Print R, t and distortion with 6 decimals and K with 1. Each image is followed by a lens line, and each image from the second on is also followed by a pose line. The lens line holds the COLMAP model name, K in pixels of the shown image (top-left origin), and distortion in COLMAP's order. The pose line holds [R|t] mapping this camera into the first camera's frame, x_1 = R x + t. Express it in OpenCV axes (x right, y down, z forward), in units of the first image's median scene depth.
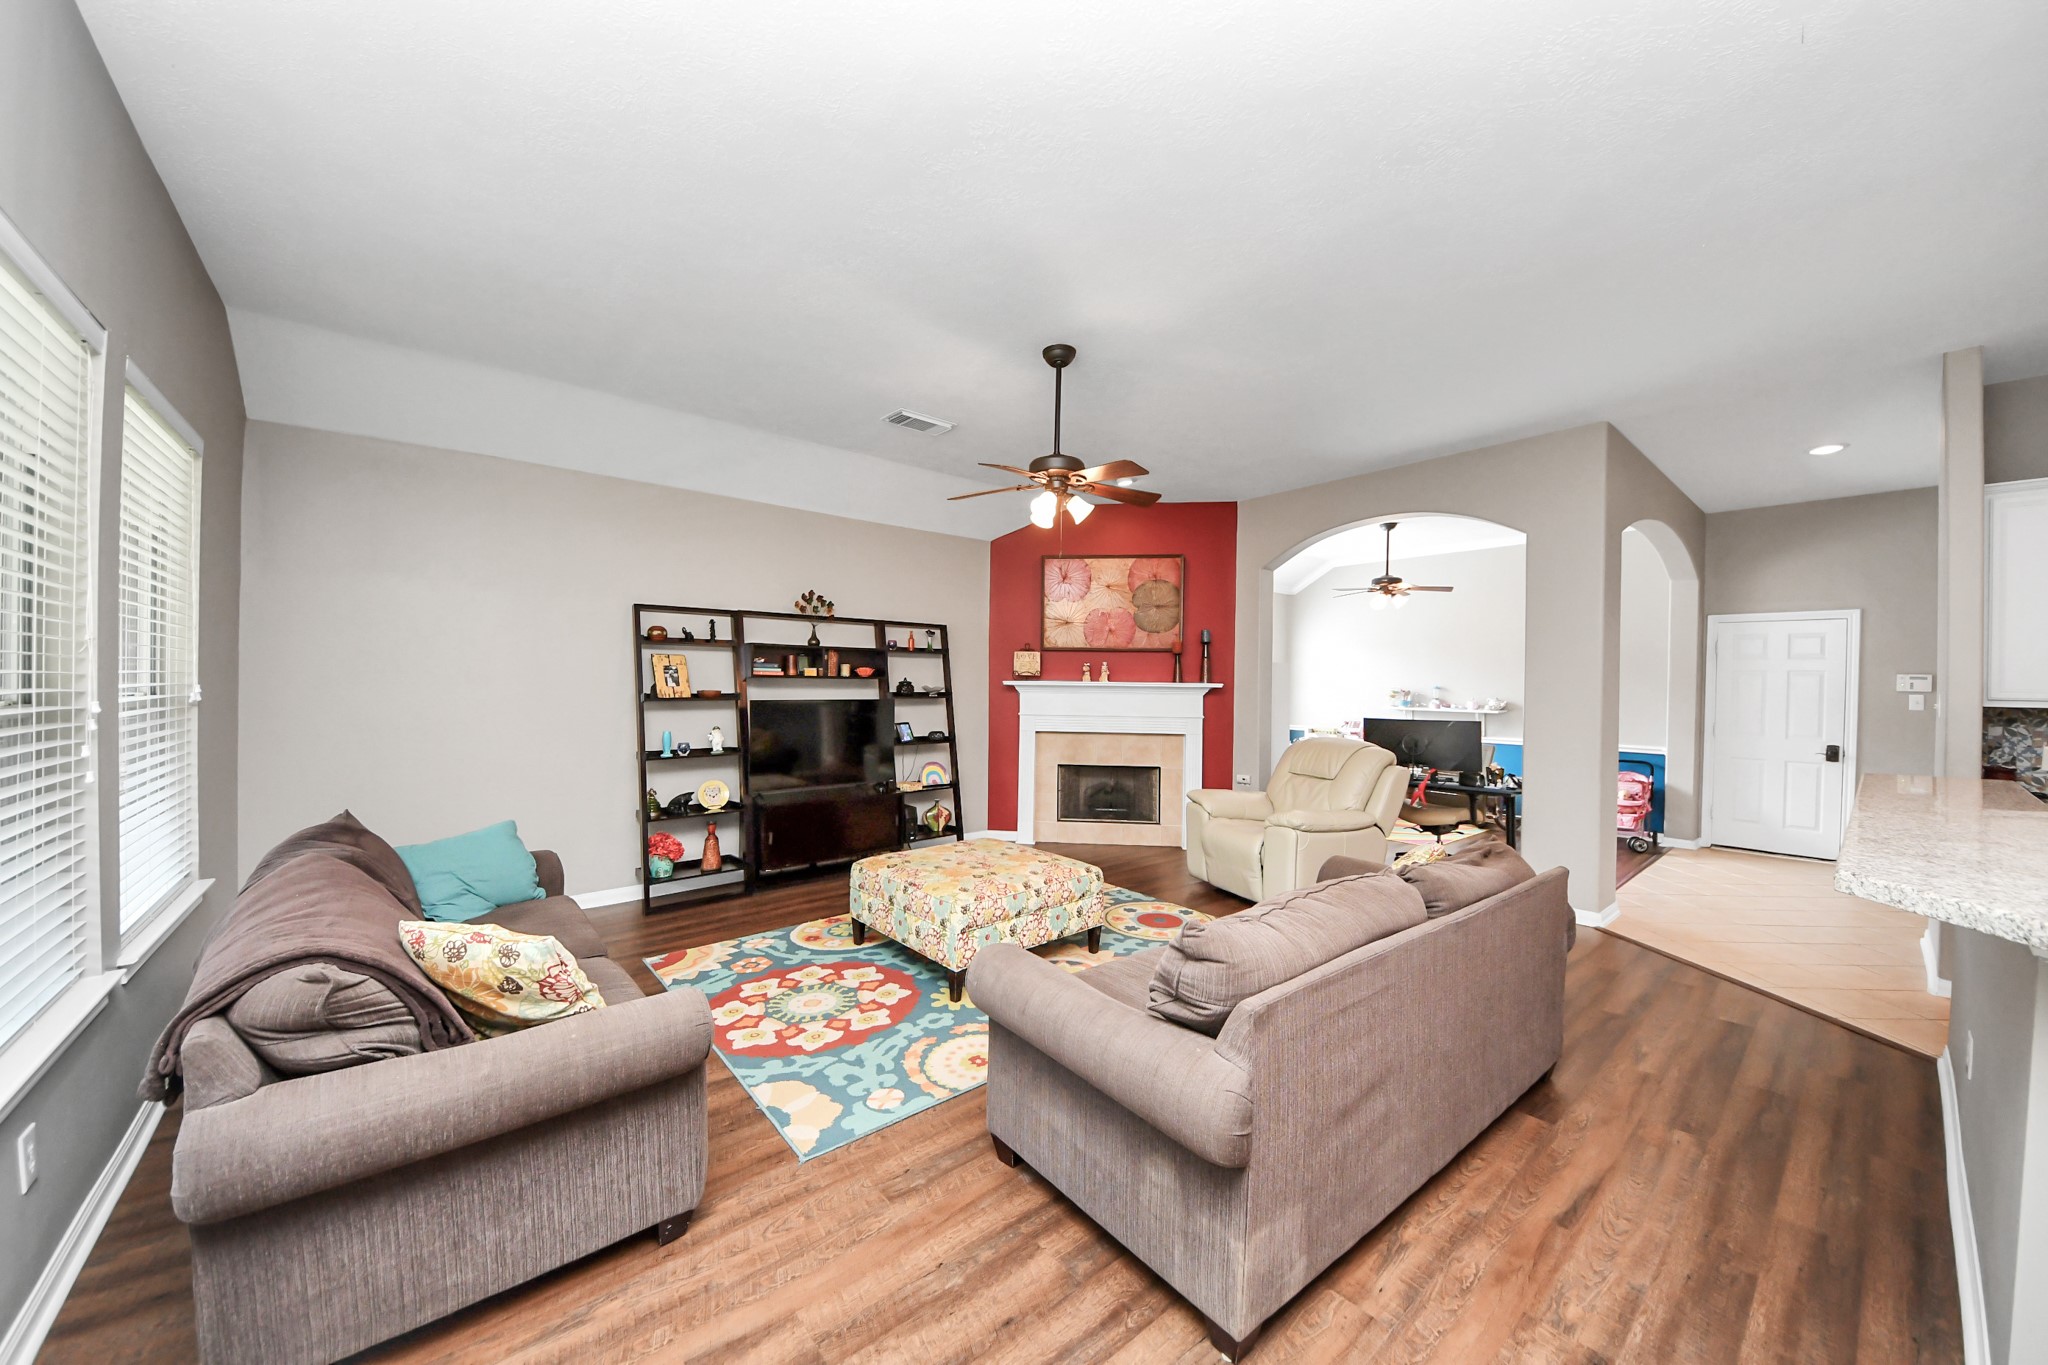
lens RADIAL K [[730.3, 0, 1014.3], [0, 730.3, 683.6], [0, 0, 1]] dist [0.021624, -0.019934]
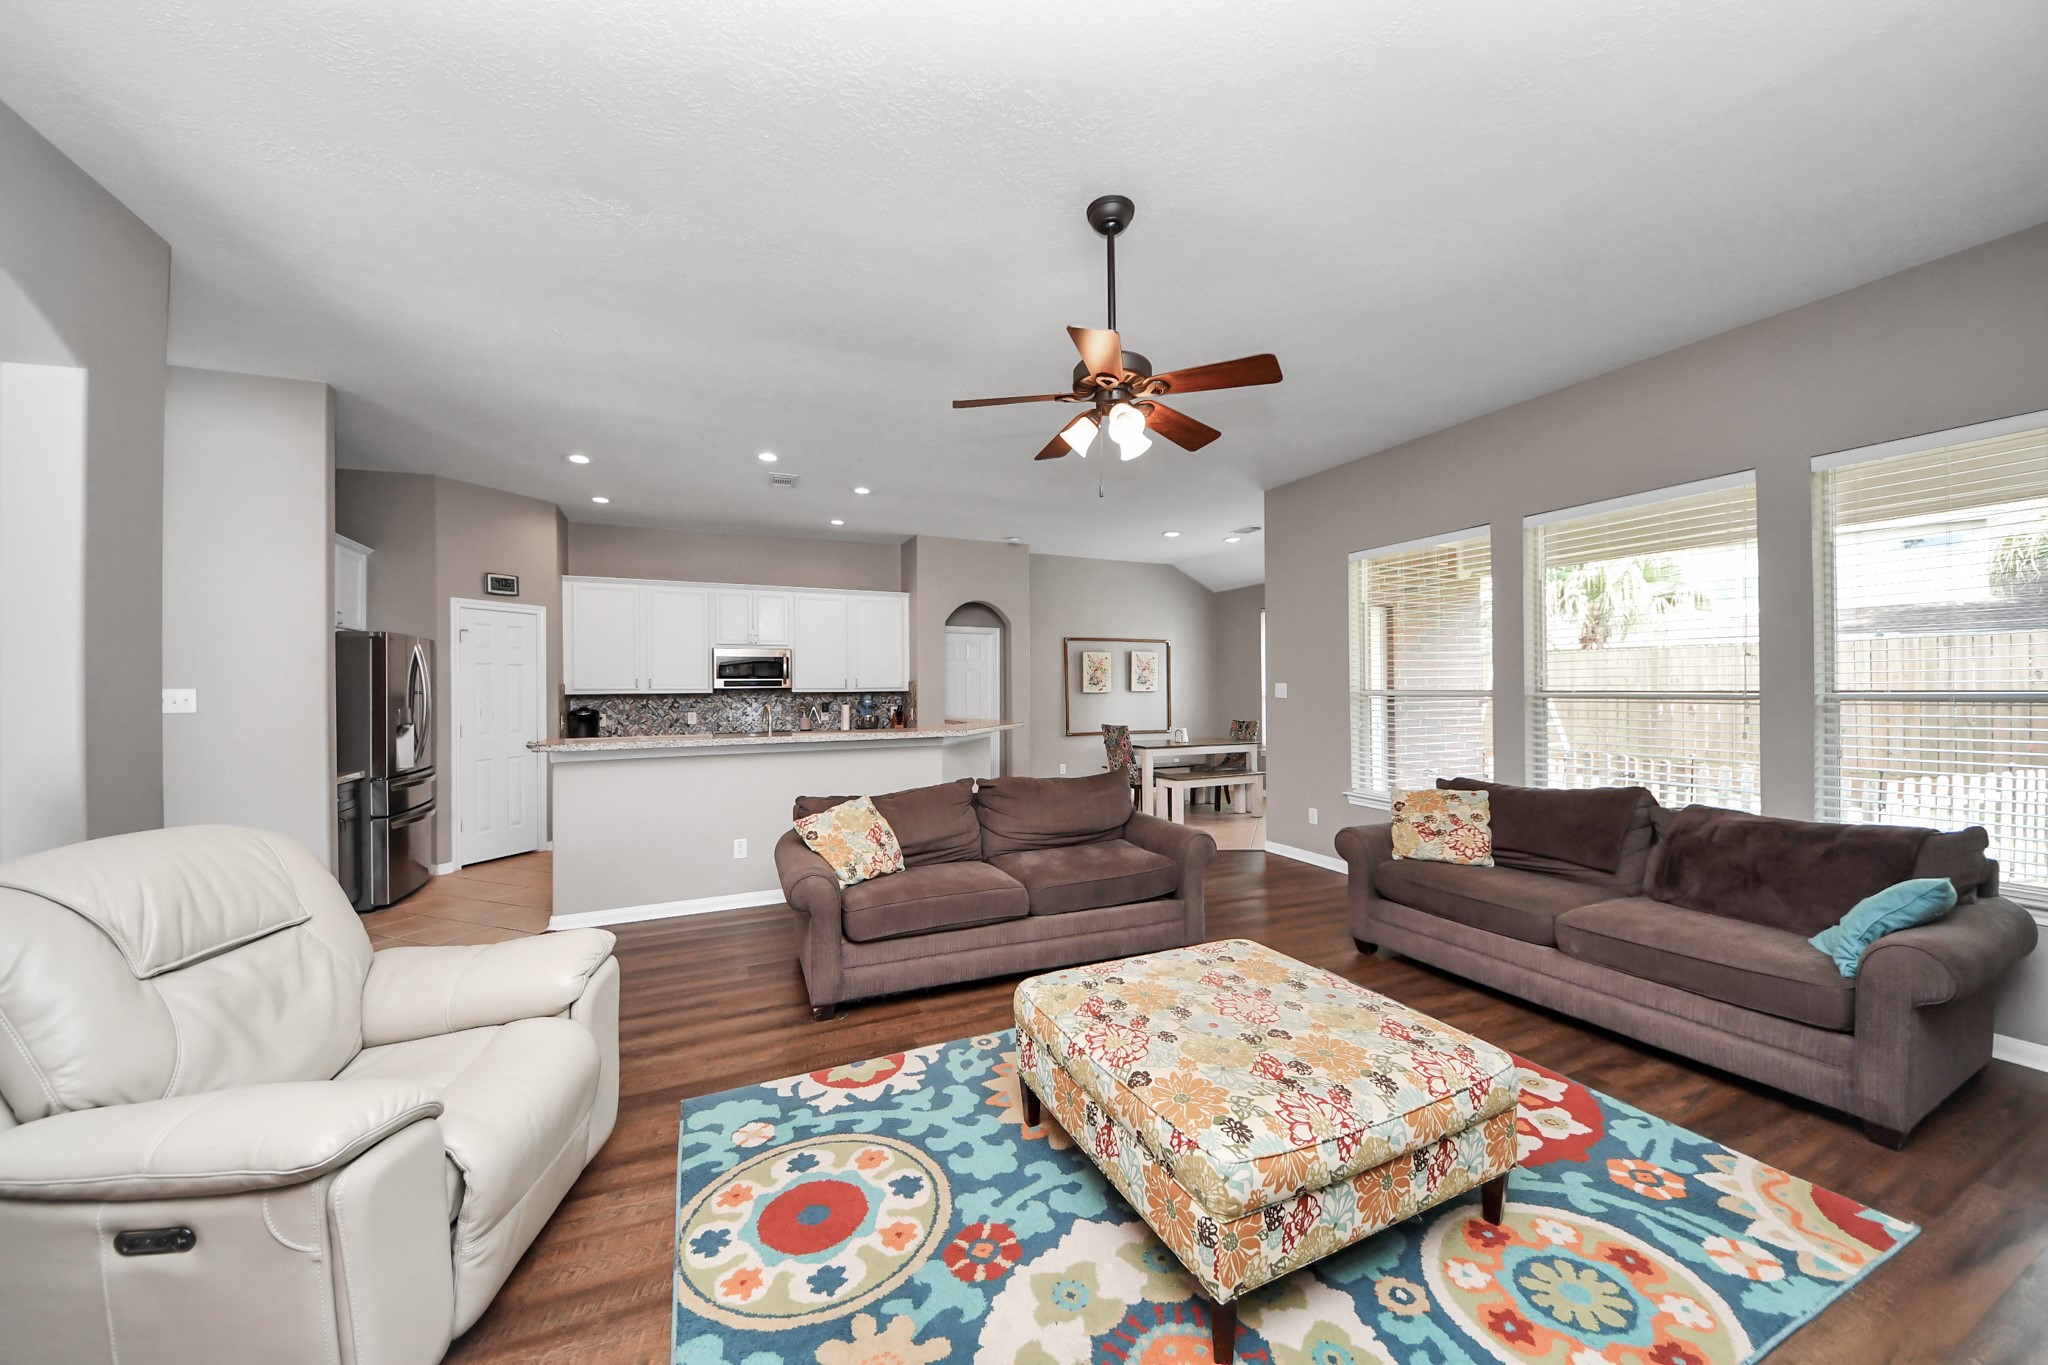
lens RADIAL K [[725.6, 0, 1021.7], [0, 725.6, 703.9], [0, 0, 1]] dist [0.024248, -0.019559]
pose [[-0.965430, -0.006827, 0.260573, -0.025983], [0.000716, 0.999584, 0.028842, 0.003454], [-0.260661, 0.028031, -0.965023, 1.051752]]
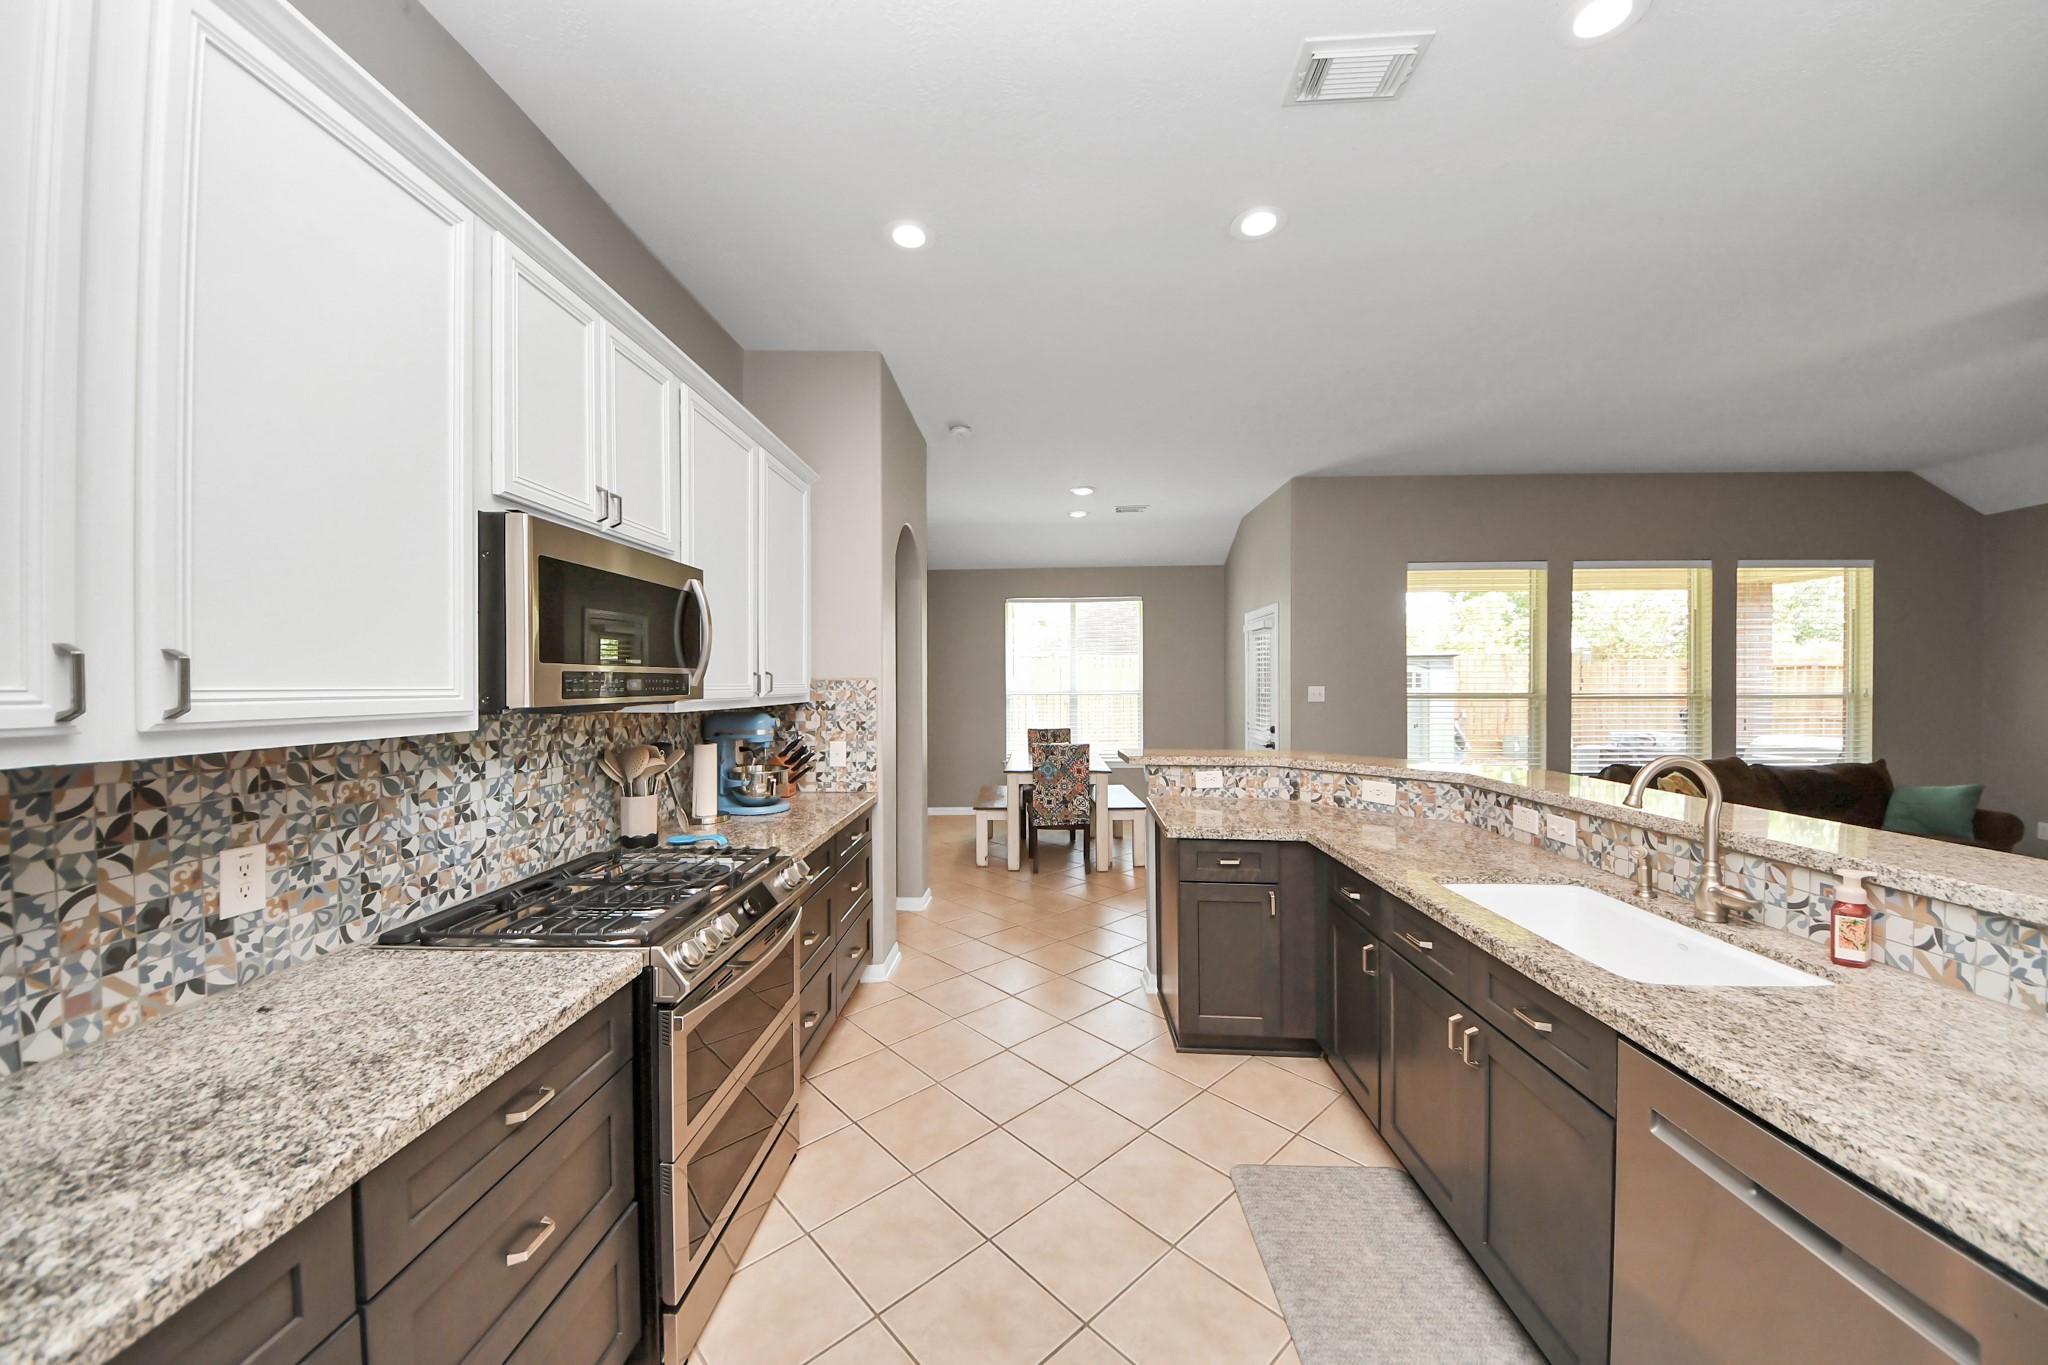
lens RADIAL K [[730.3, 0, 1014.3], [0, 730.3, 683.6], [0, 0, 1]] dist [0.021624, -0.019934]
pose [[-0.666602, -0.005283, -0.745395, 0.866605], [-0.007733, 0.999970, -0.000172, 0.002800], [0.745374, 0.005649, -0.666623, 0.297769]]
